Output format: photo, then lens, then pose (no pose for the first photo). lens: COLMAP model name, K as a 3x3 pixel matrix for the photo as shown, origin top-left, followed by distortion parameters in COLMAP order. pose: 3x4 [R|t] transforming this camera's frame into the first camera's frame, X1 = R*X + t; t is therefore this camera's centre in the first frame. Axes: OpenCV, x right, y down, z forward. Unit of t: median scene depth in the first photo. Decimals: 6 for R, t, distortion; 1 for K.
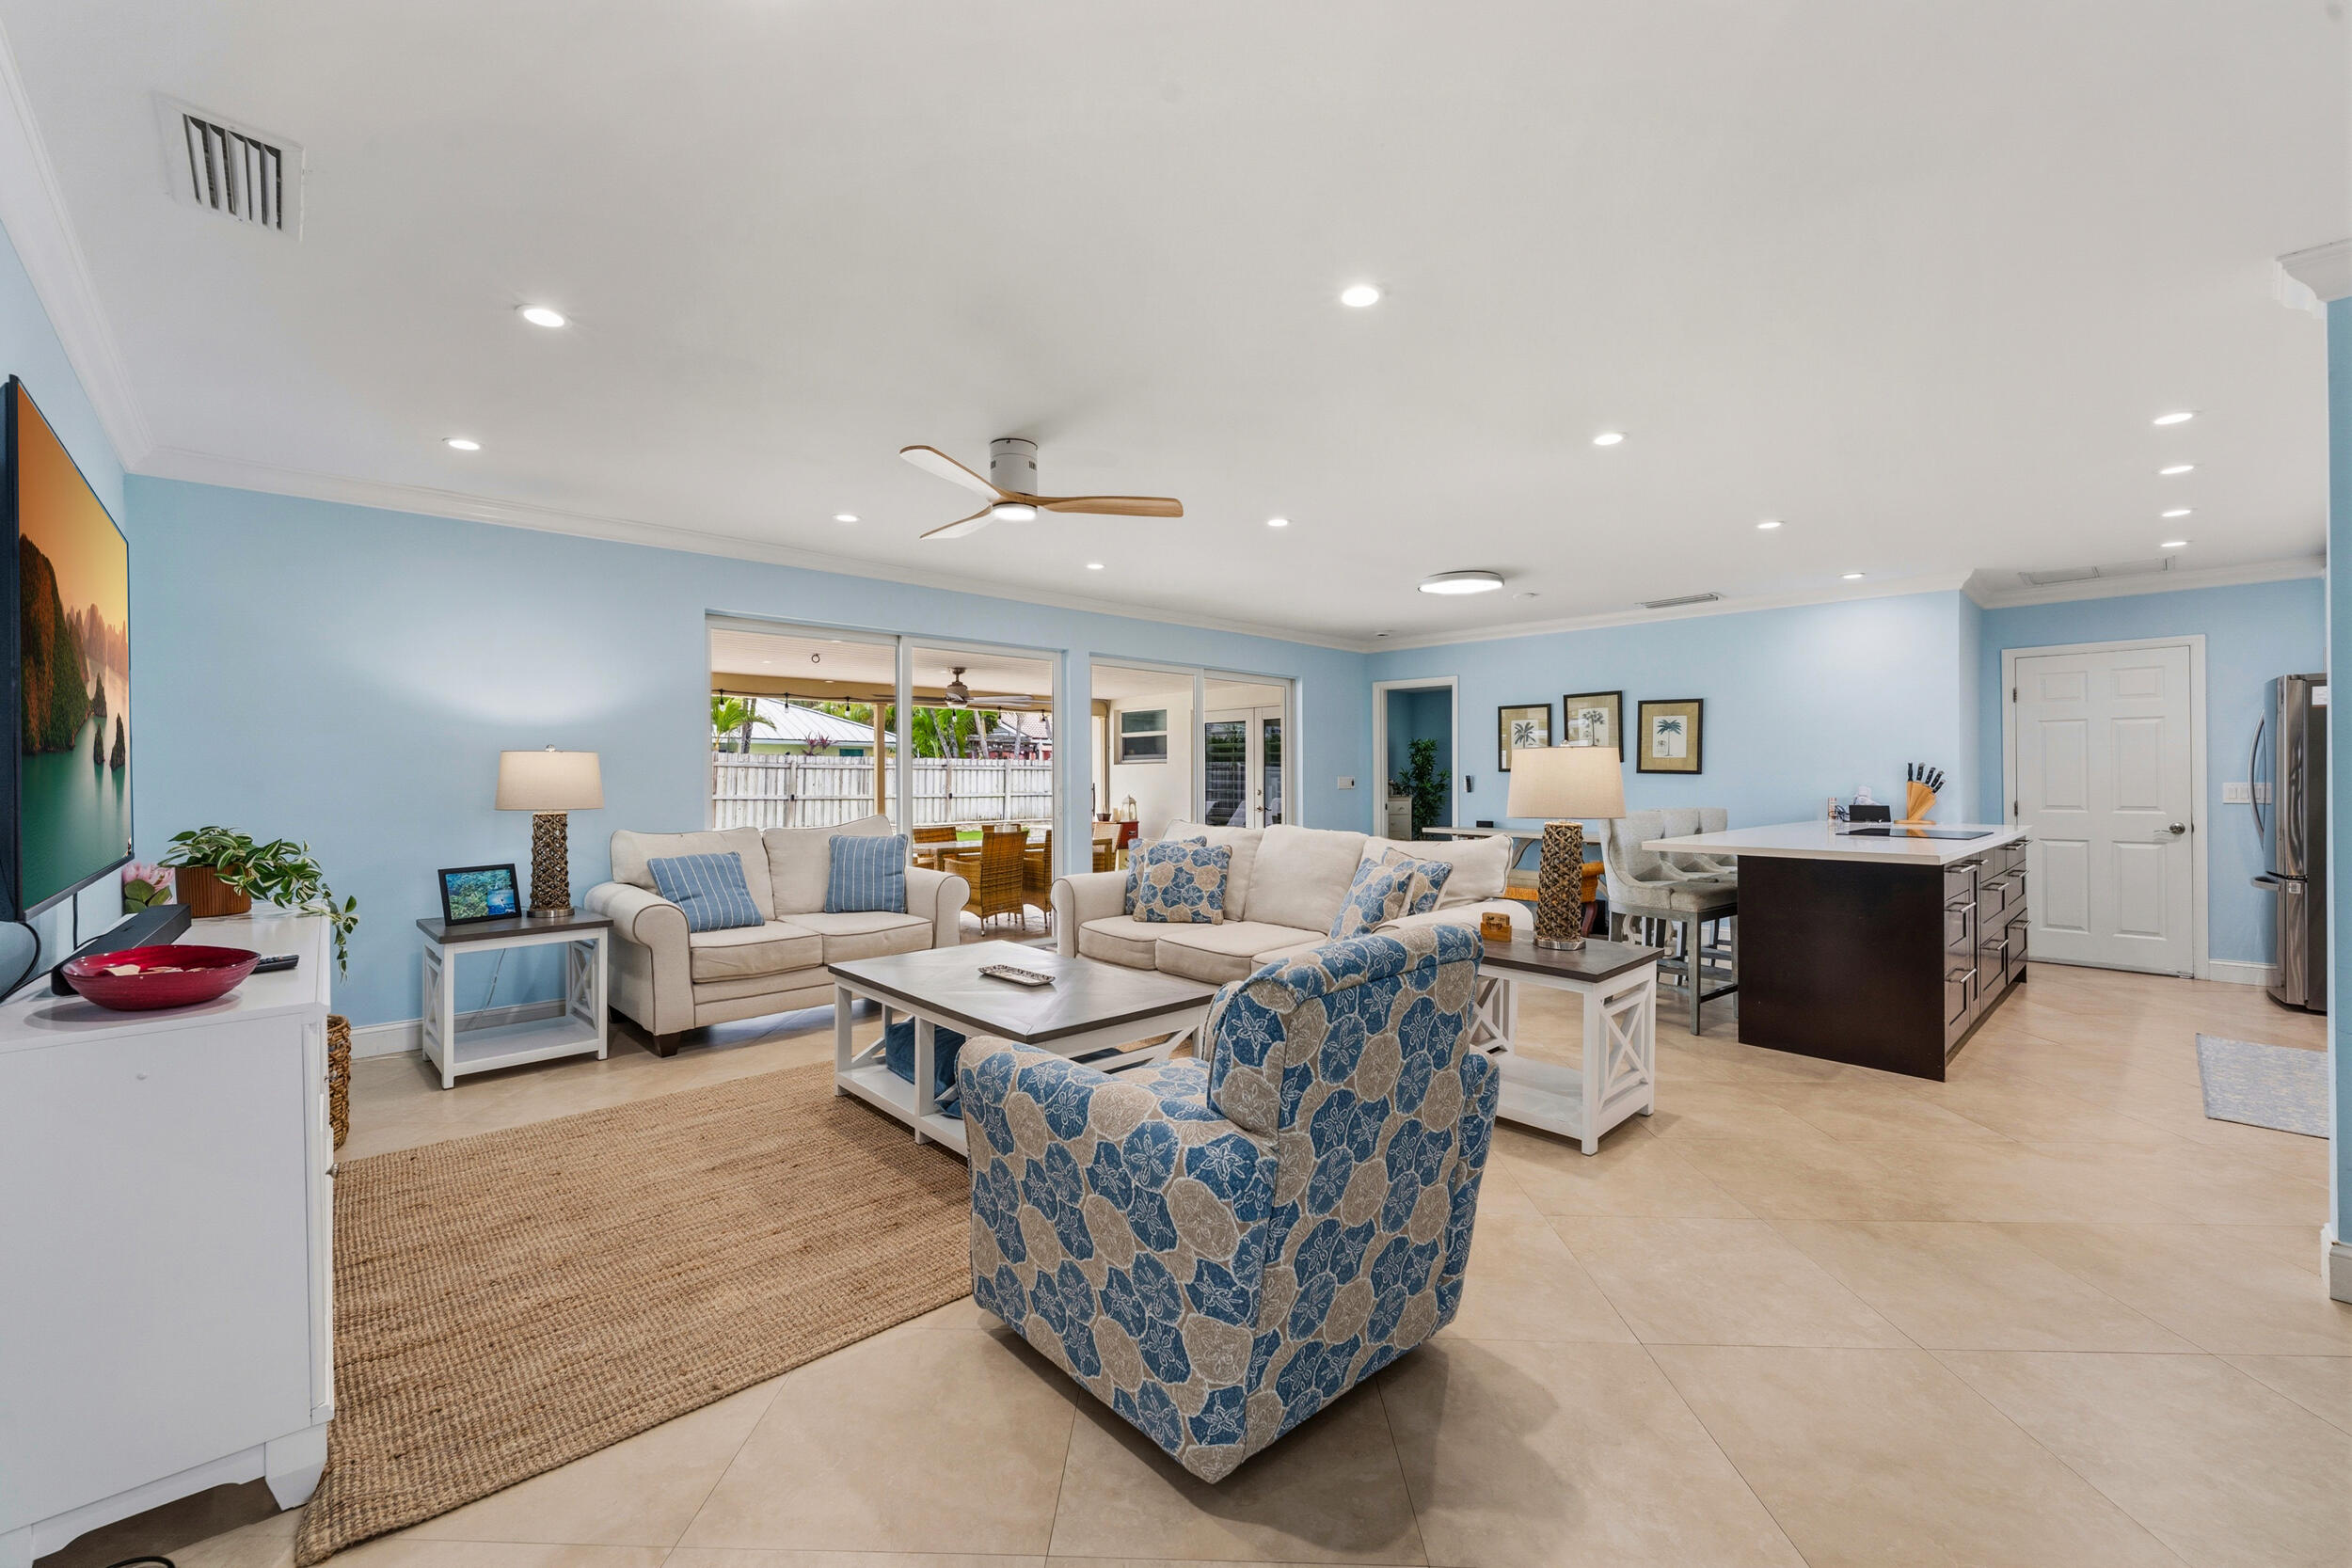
lens RADIAL K [[955.0, 0, 1173.3], [0, 955.0, 772.6], [0, 0, 1]] dist [-0.000135, -0.000019]
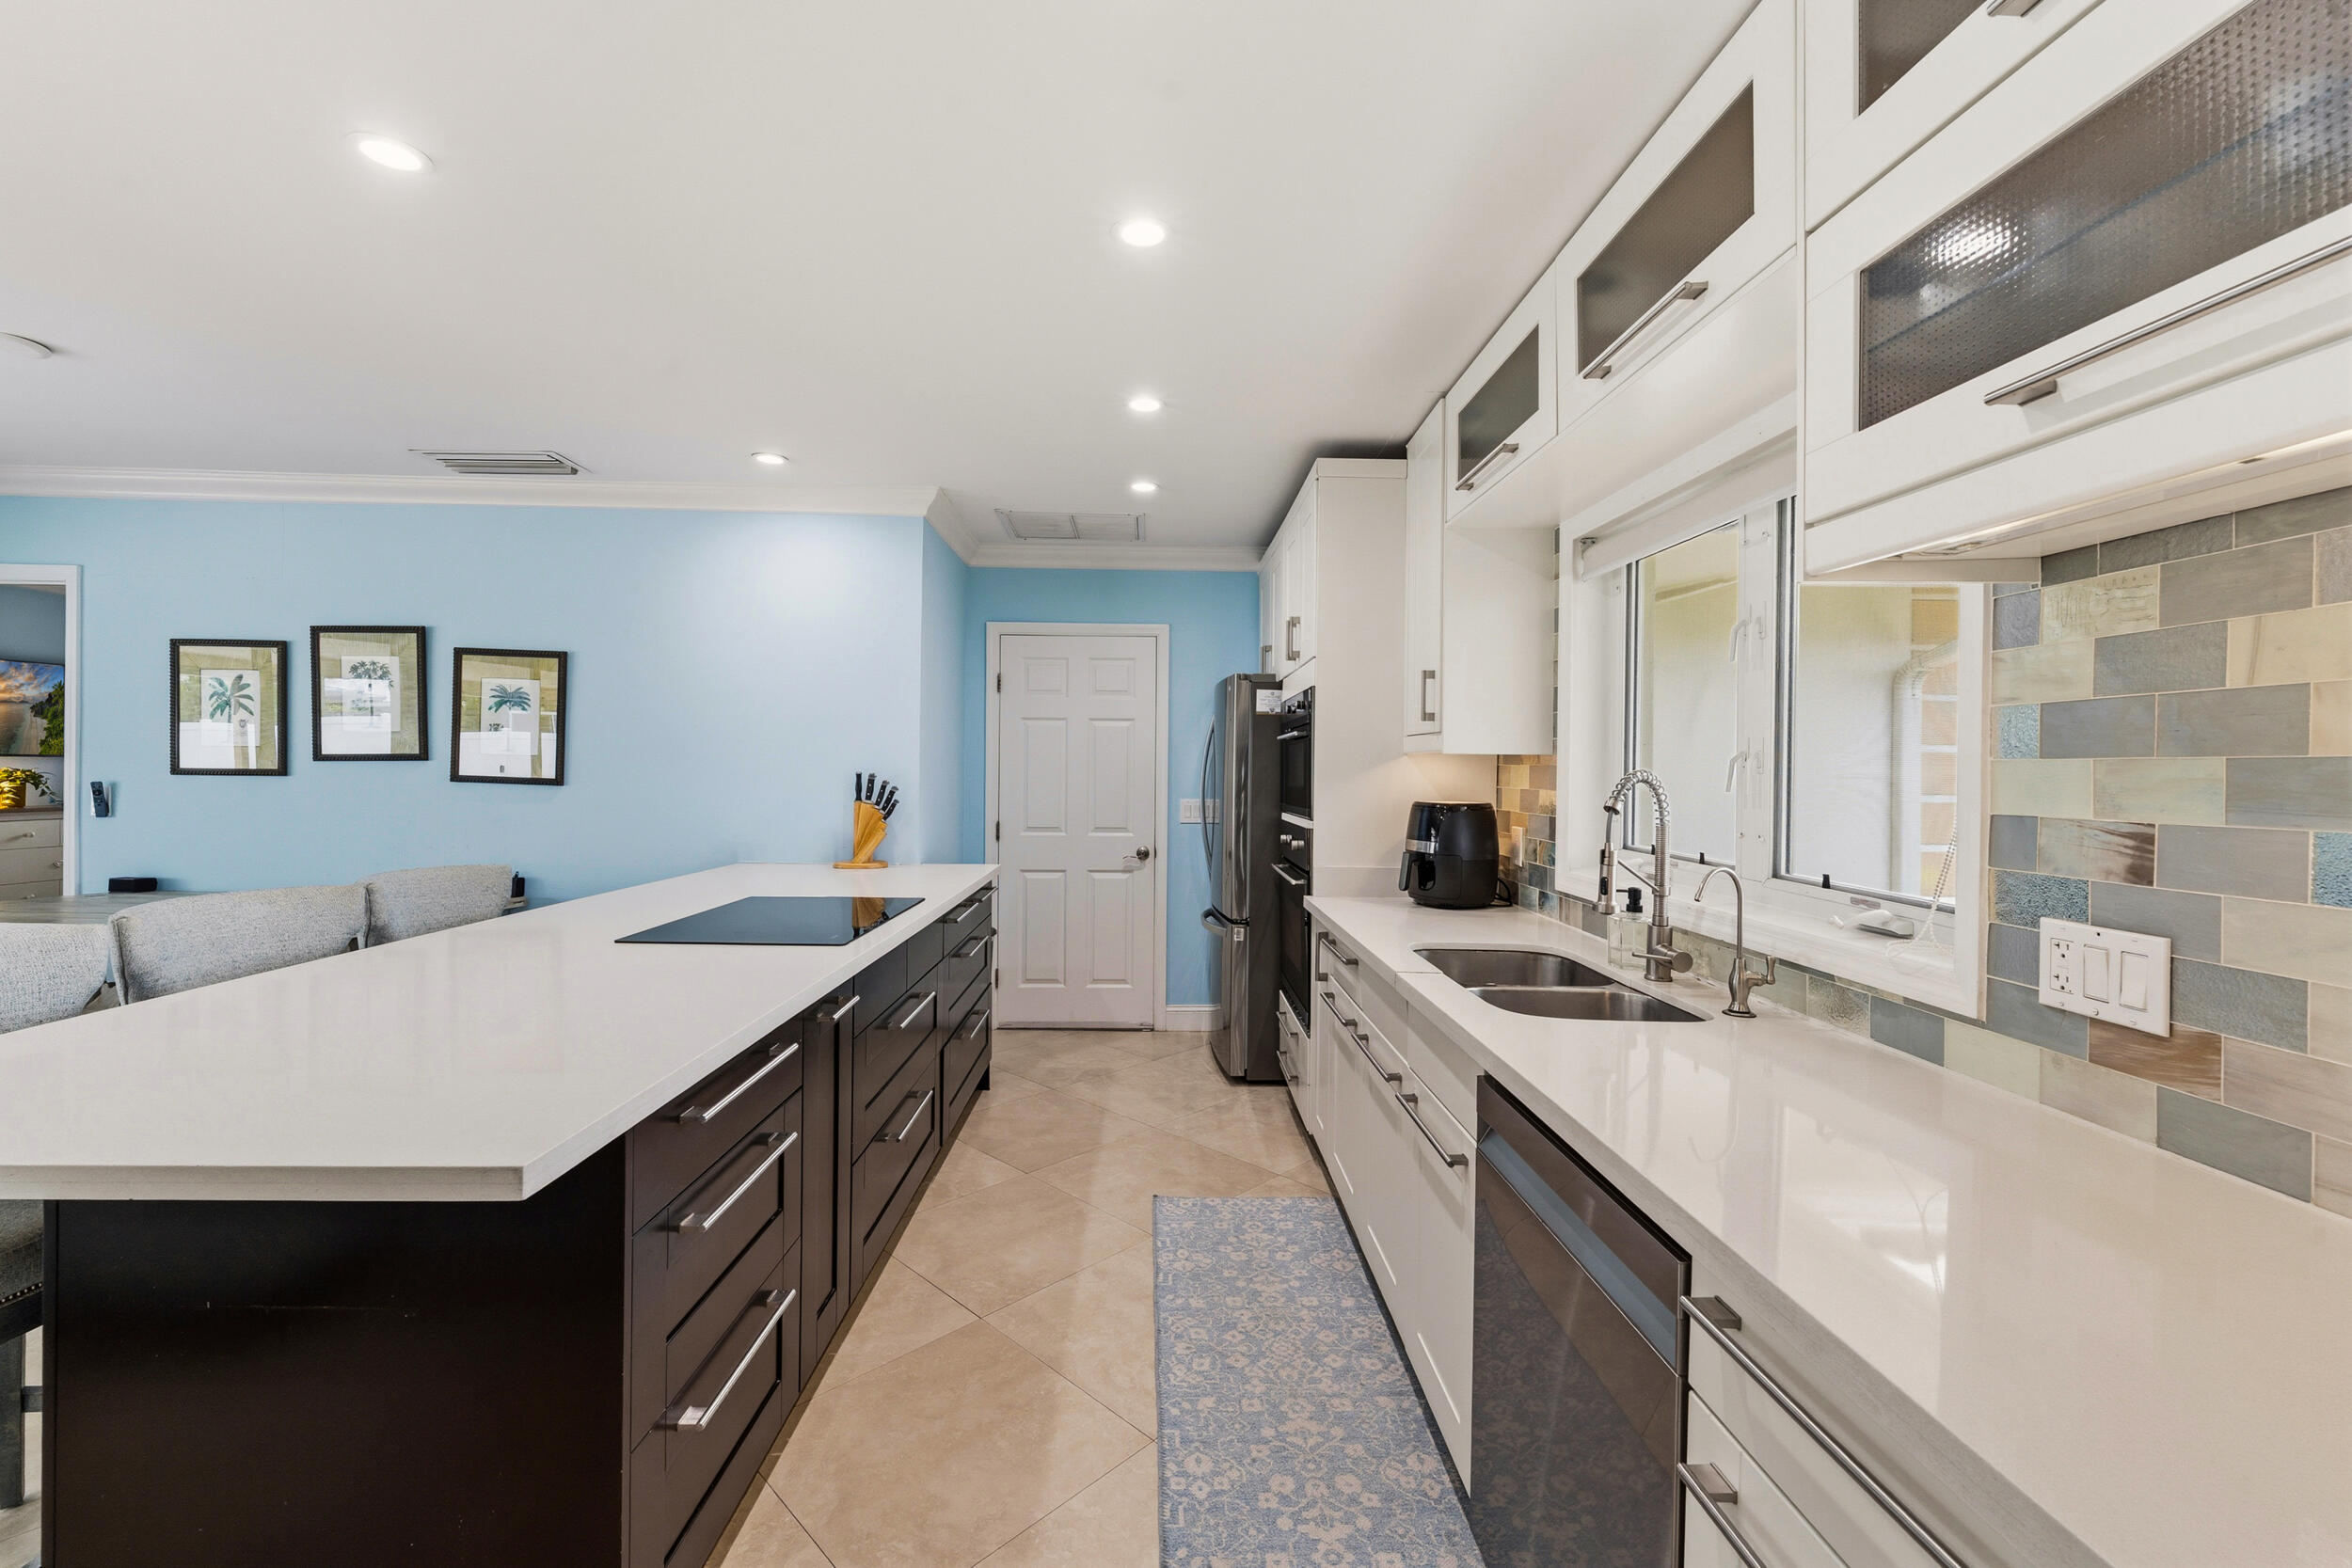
lens RADIAL K [[955.0, 0, 1173.3], [0, 955.0, 772.6], [0, 0, 1]] dist [-0.000135, -0.000019]
pose [[0.673240, 0.004881, 0.739408, 0.431218], [-0.016989, 0.999816, 0.008868, -0.019527], [-0.739229, -0.018532, 0.673199, 0.400251]]
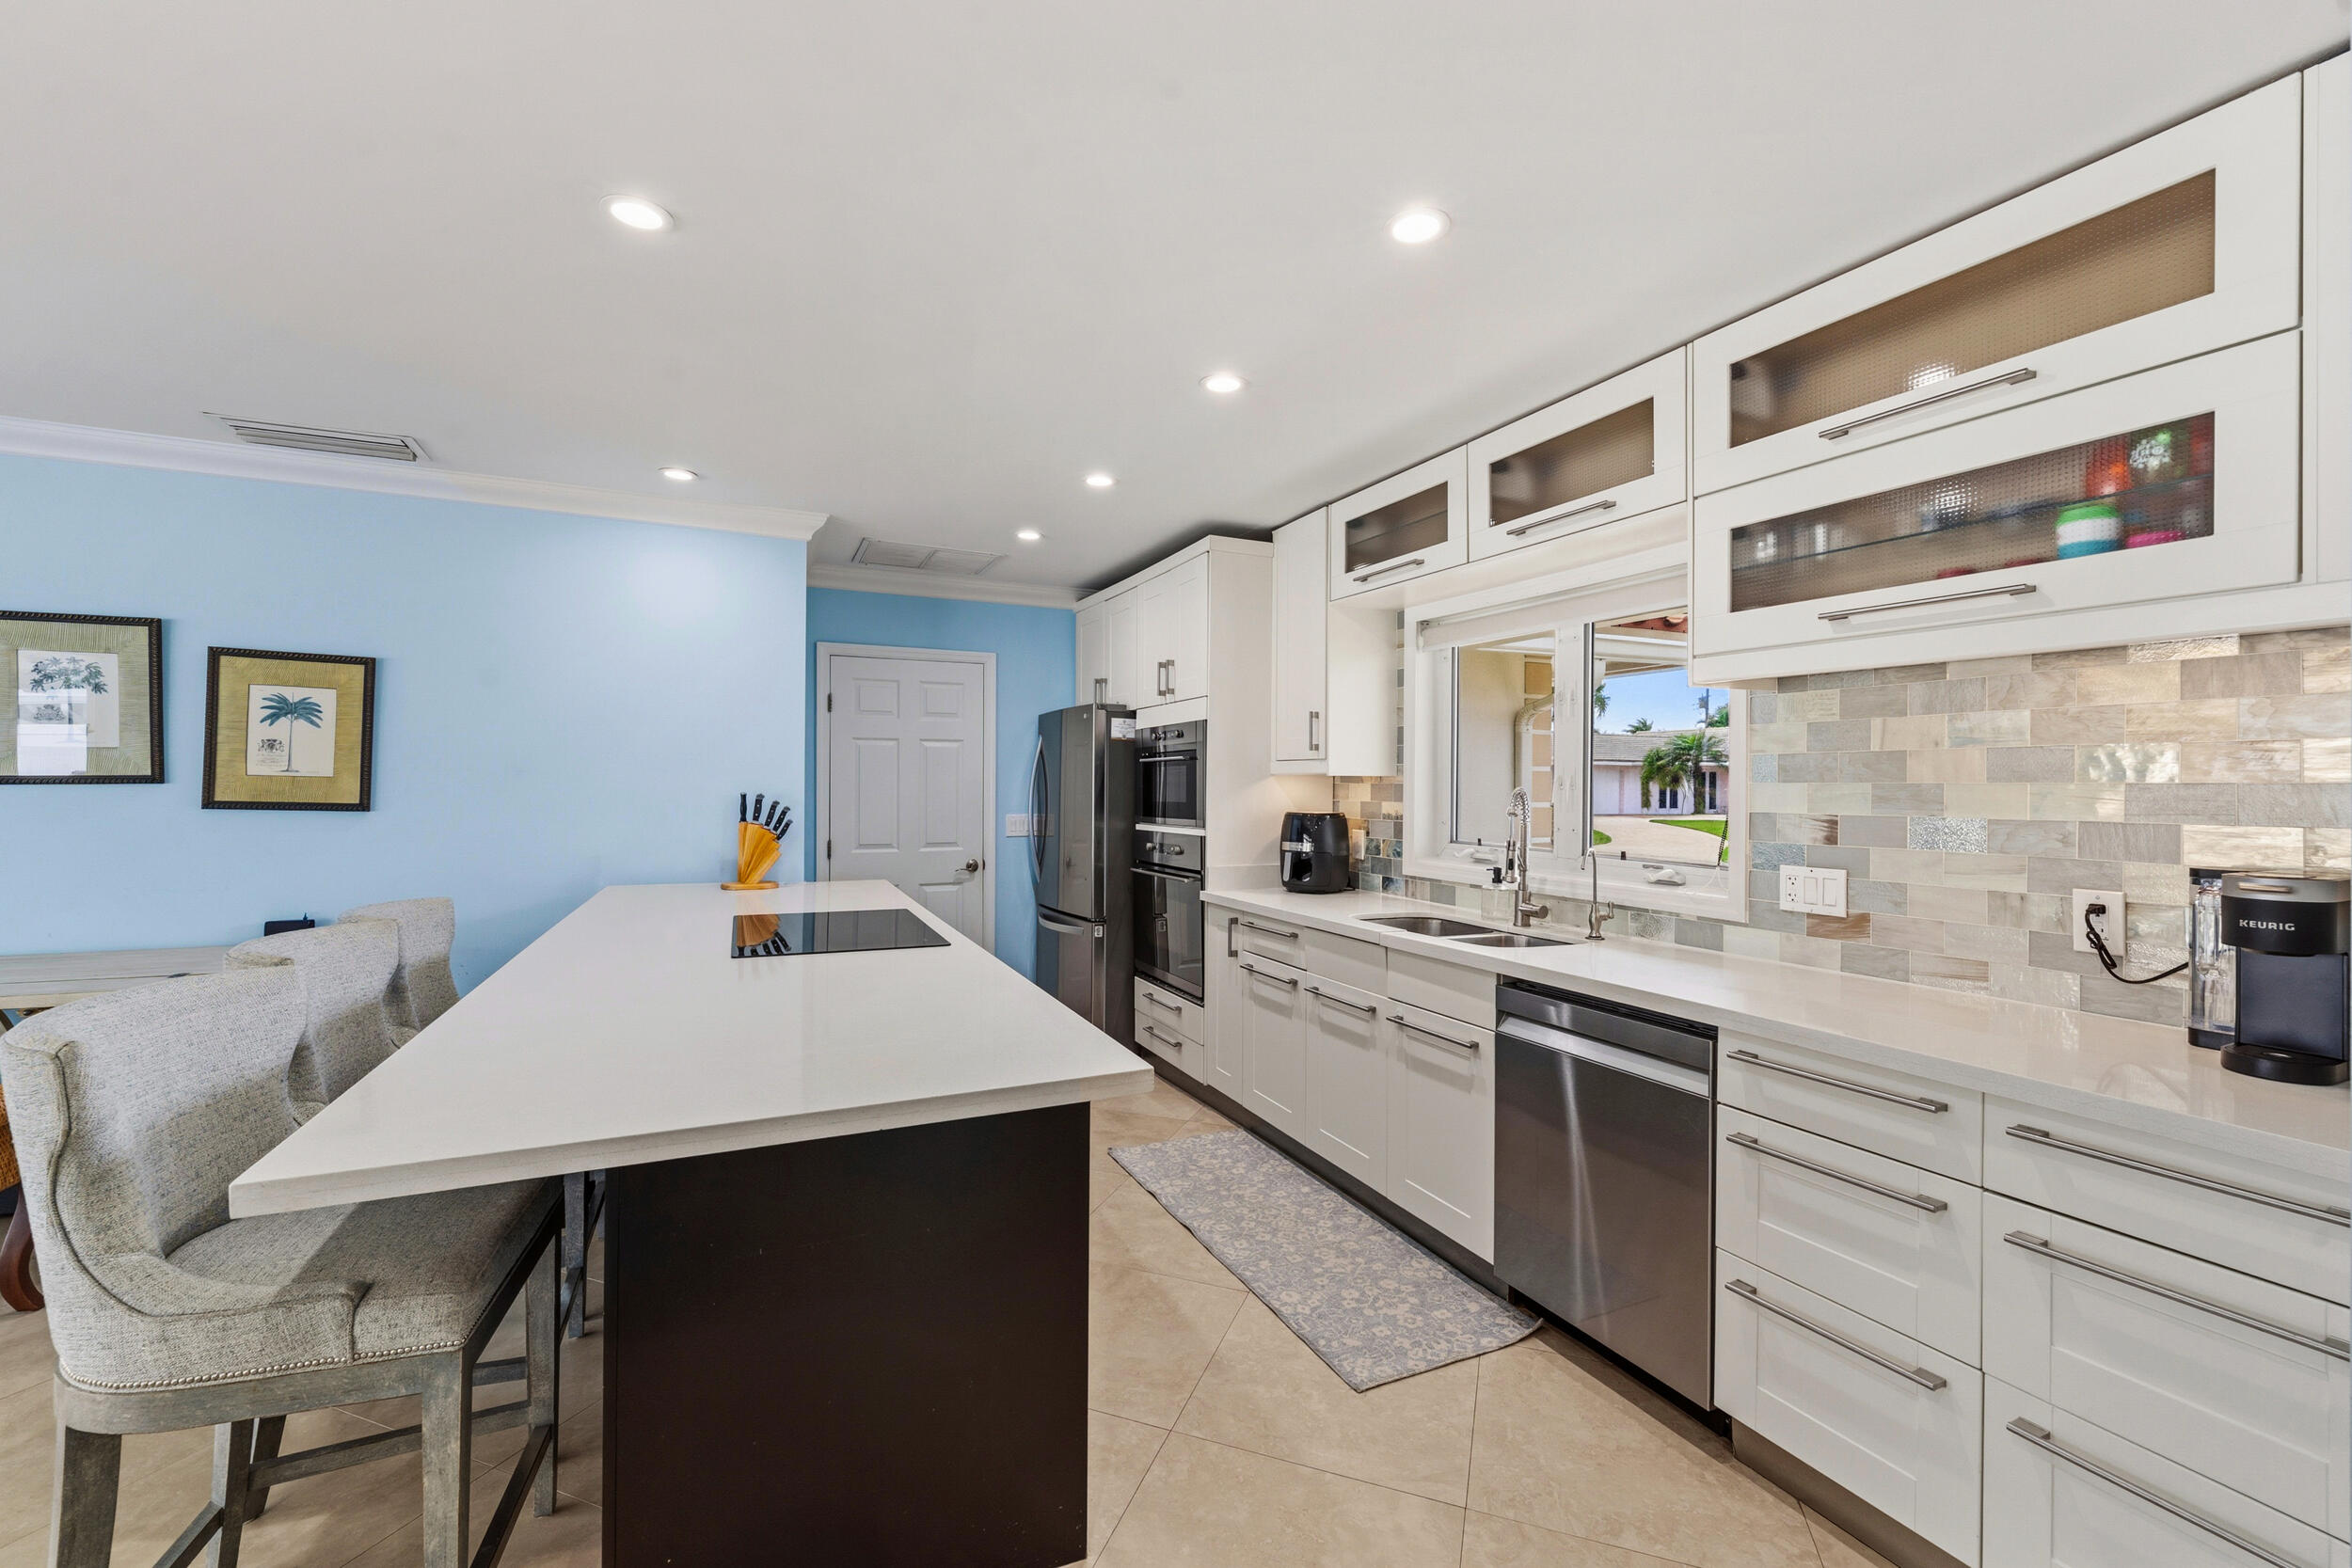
lens RADIAL K [[957.9, 0, 1171.1], [0, 957.9, 786.1], [0, 0, 1]] dist [0.000585, -0.000048]
pose [[0.322964, 0.001675, 0.946410, 0.248836], [-0.012675, 0.999916, 0.002555, -0.020380], [-0.946326, -0.012821, 0.322958, 0.512107]]
